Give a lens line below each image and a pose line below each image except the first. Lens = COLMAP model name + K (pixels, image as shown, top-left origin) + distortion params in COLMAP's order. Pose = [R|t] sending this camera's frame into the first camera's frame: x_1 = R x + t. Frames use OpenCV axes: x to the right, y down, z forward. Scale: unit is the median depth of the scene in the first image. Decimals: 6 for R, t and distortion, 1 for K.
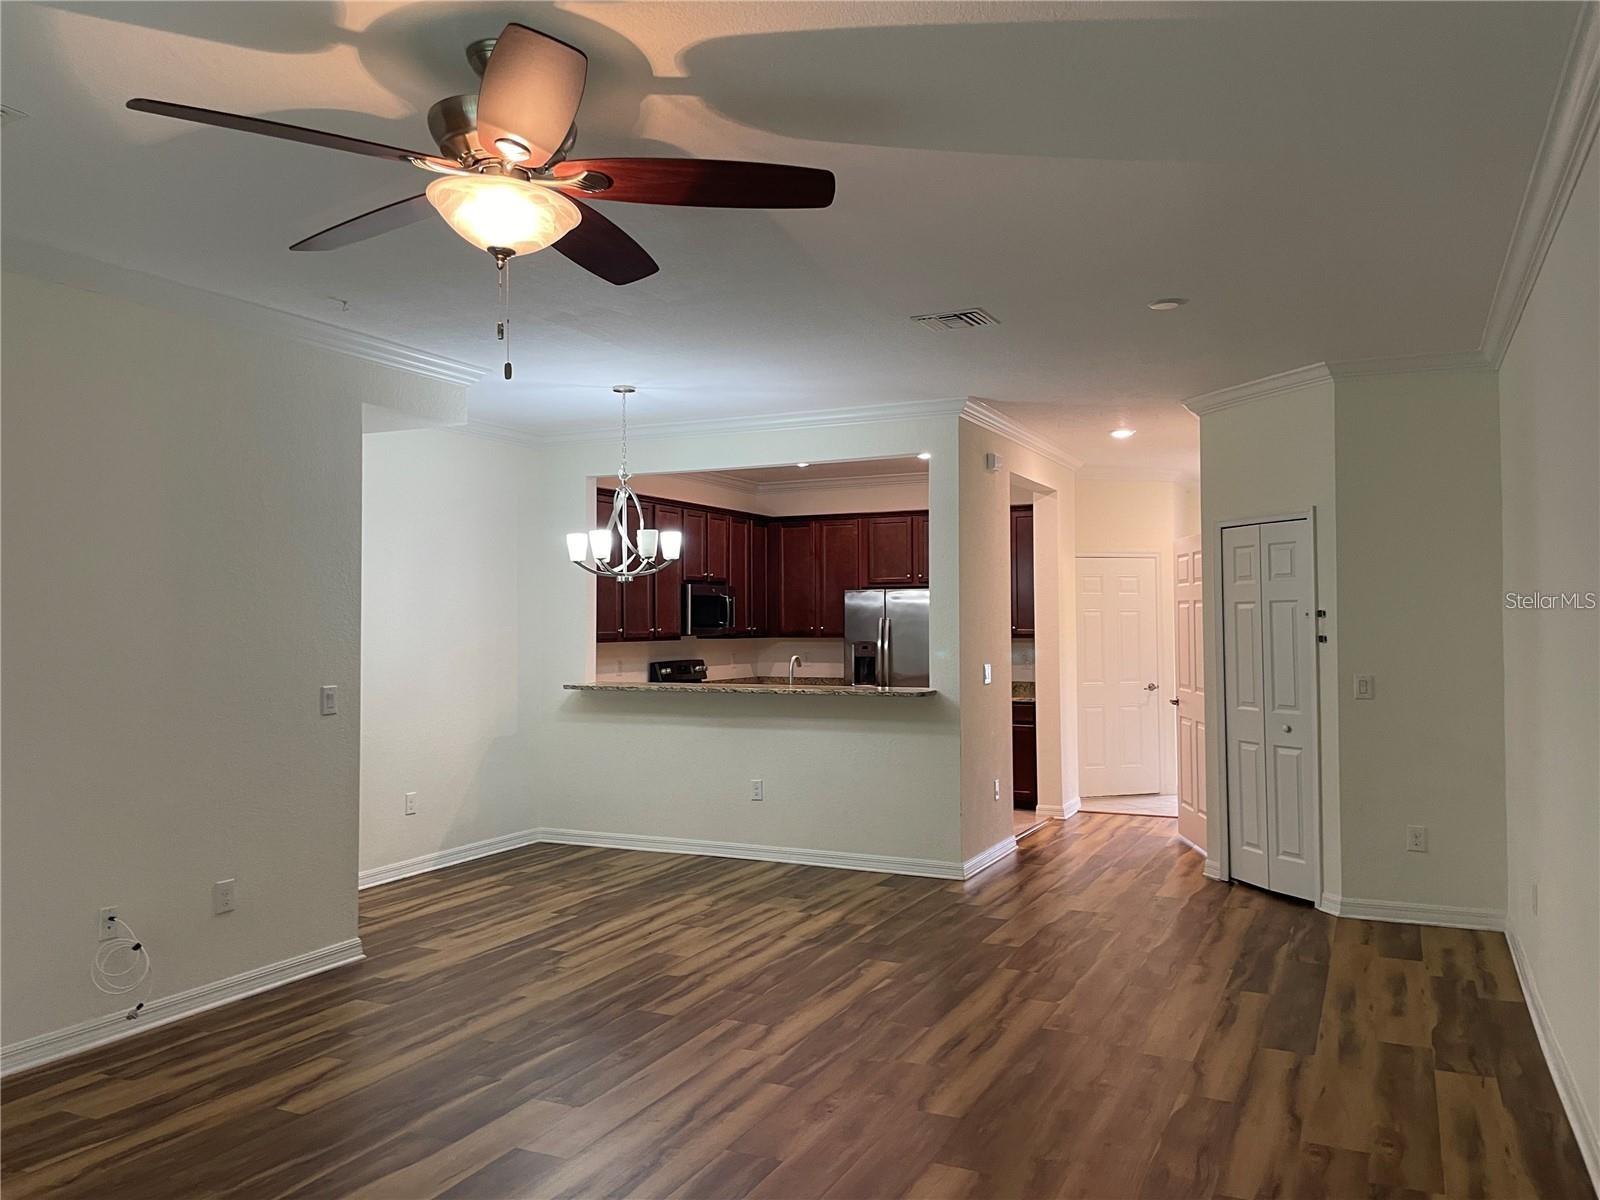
lens RADIAL K [[1219.5, 0, 786.7], [0, 1219.5, 597.9], [0, 0, 1]] dist [0.089603, -0.108264]
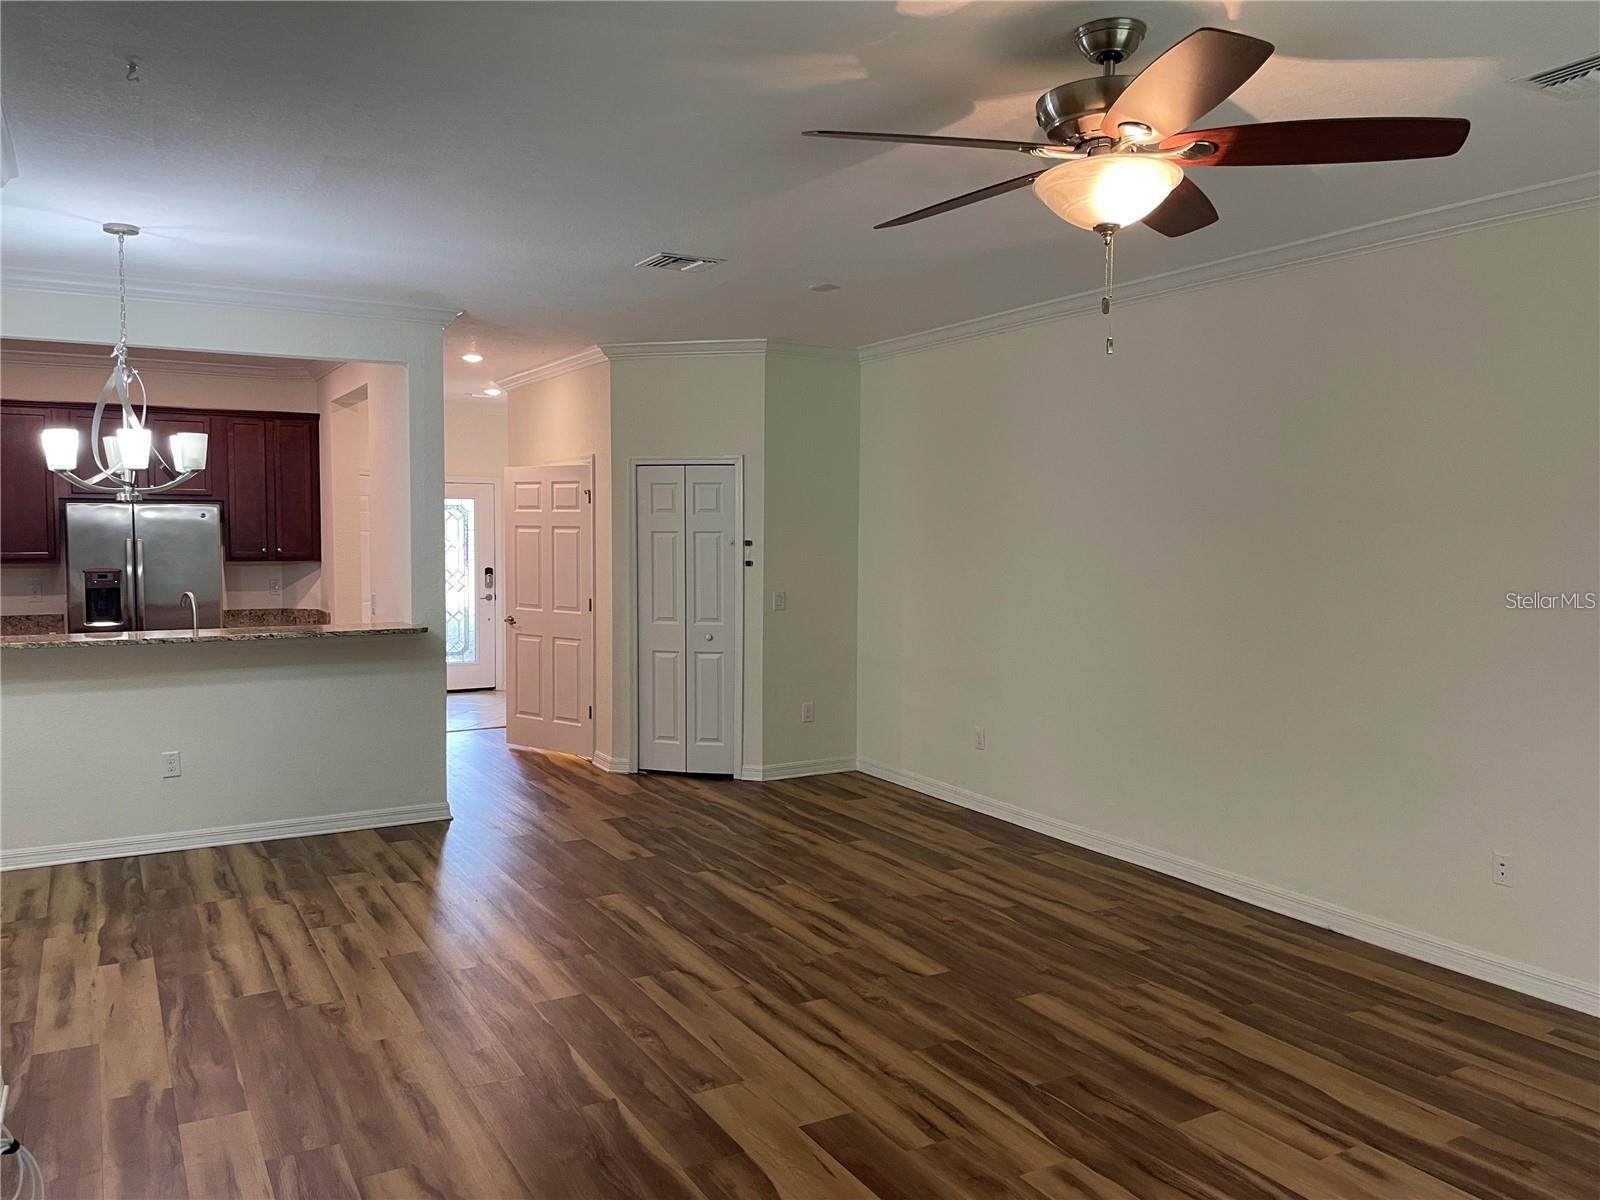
lens RADIAL K [[1219.5, 0, 798.6], [0, 1219.5, 594.6], [0, 0, 1]] dist [0.089603, -0.108264]
pose [[0.563175, -0.039491, 0.825393, -0.711834], [-0.023746, 0.997671, 0.063936, -0.019452], [-0.825996, -0.055607, 0.560926, 0.350655]]
